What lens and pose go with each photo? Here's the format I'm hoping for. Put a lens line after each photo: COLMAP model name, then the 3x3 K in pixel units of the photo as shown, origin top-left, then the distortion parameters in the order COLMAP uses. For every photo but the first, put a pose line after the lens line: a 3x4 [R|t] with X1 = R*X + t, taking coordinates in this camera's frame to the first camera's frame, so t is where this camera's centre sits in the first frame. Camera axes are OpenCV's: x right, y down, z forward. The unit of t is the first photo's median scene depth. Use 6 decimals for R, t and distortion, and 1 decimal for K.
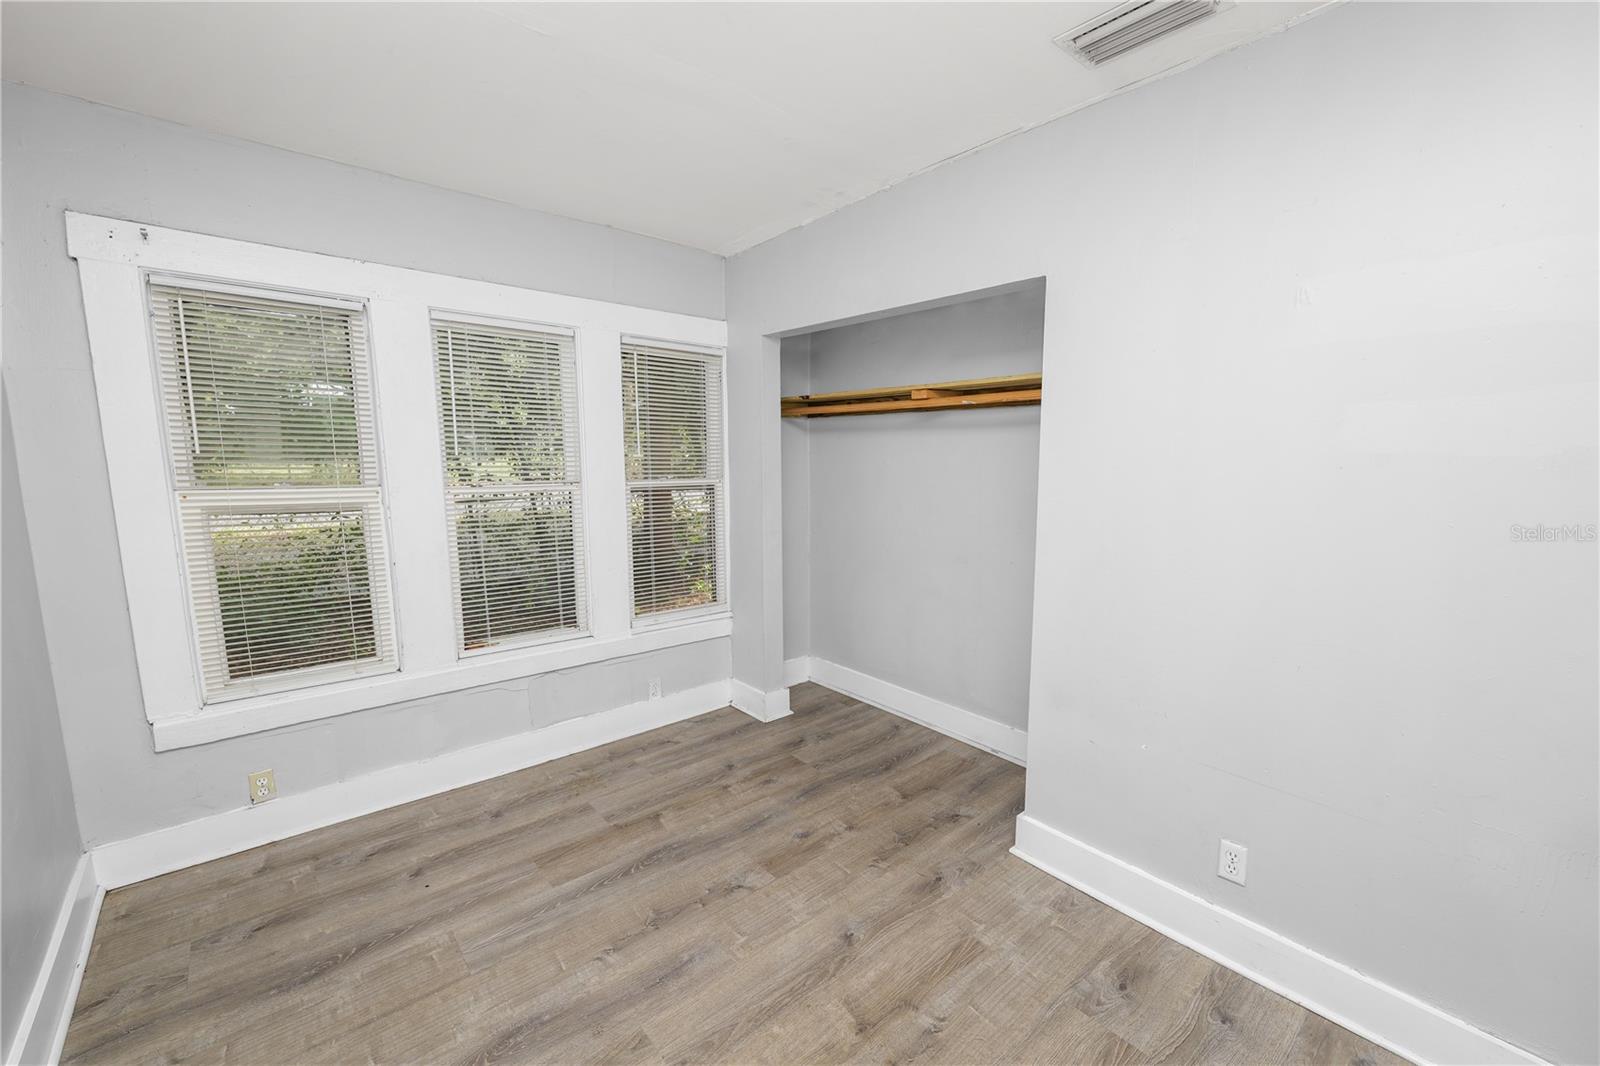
lens RADIAL K [[651.2, 0, 801.5], [0, 651.2, 534.9], [0, 0, 1]] dist [-0.013811, 0.001312]
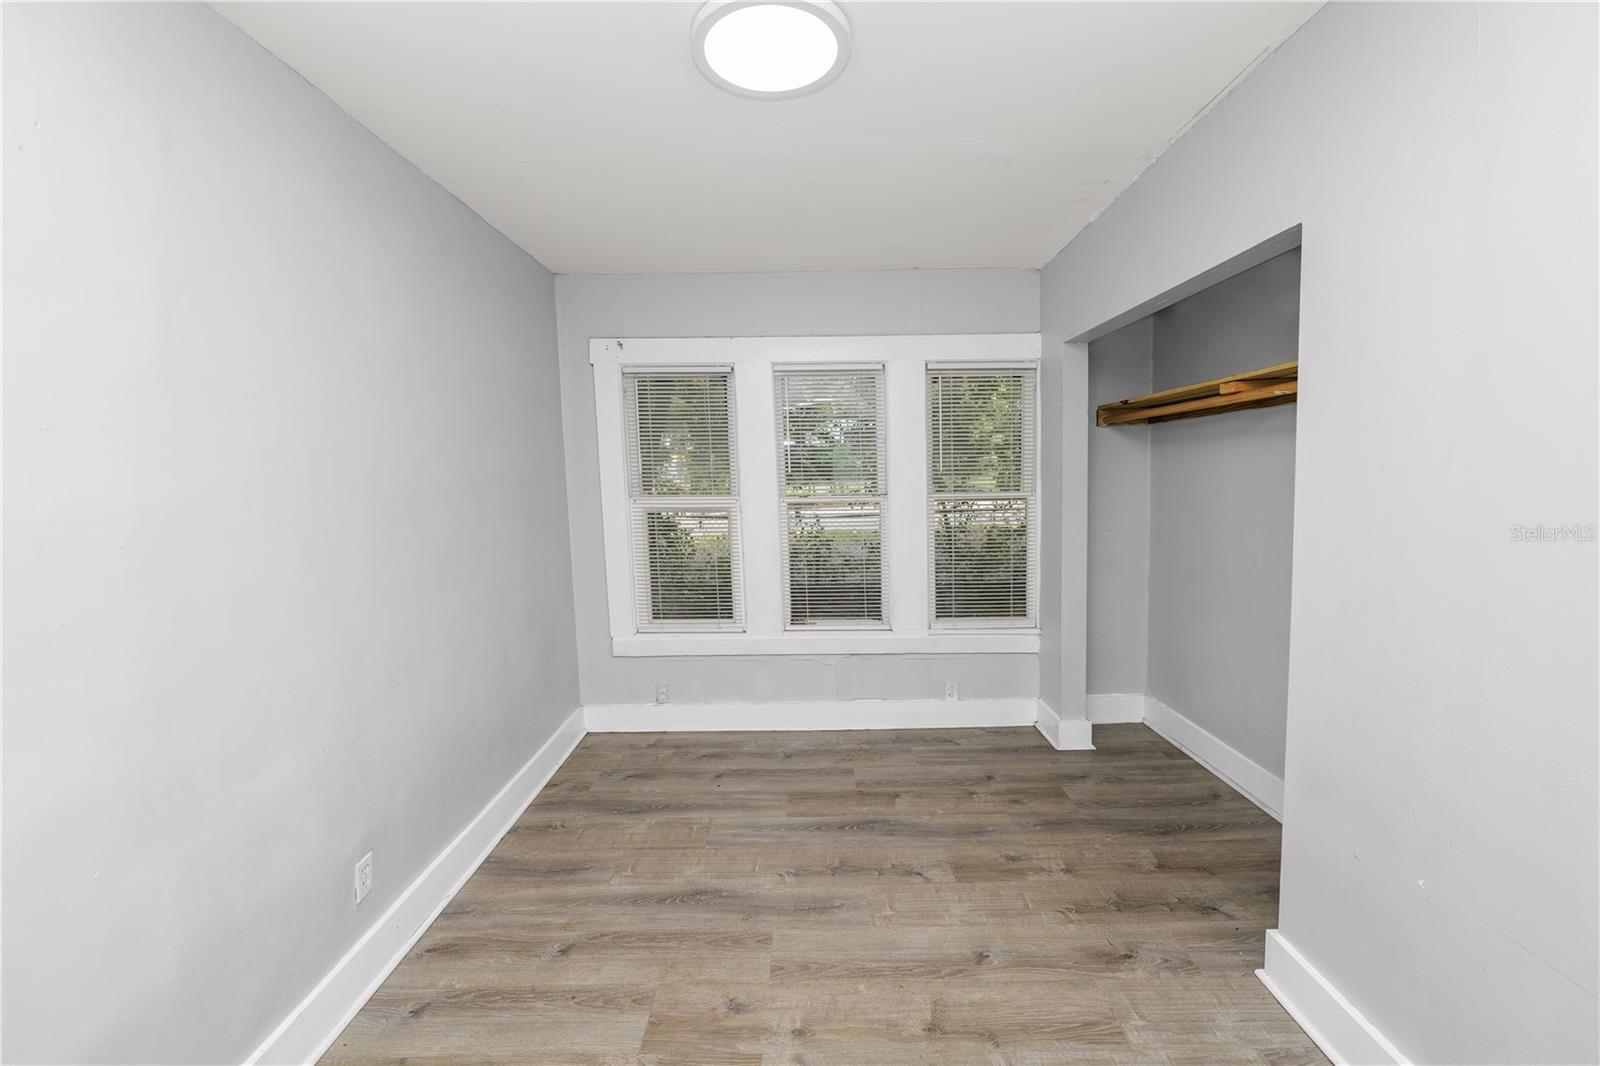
lens RADIAL K [[651.2, 0, 800.1], [0, 651.2, 531.5], [0, 0, 1]] dist [-0.013811, 0.001312]
pose [[0.748961, 0.038919, -0.661470, 0.402570], [-0.061535, 0.998045, -0.010951, 0.008796], [0.659751, 0.048905, 0.749891, 0.048989]]
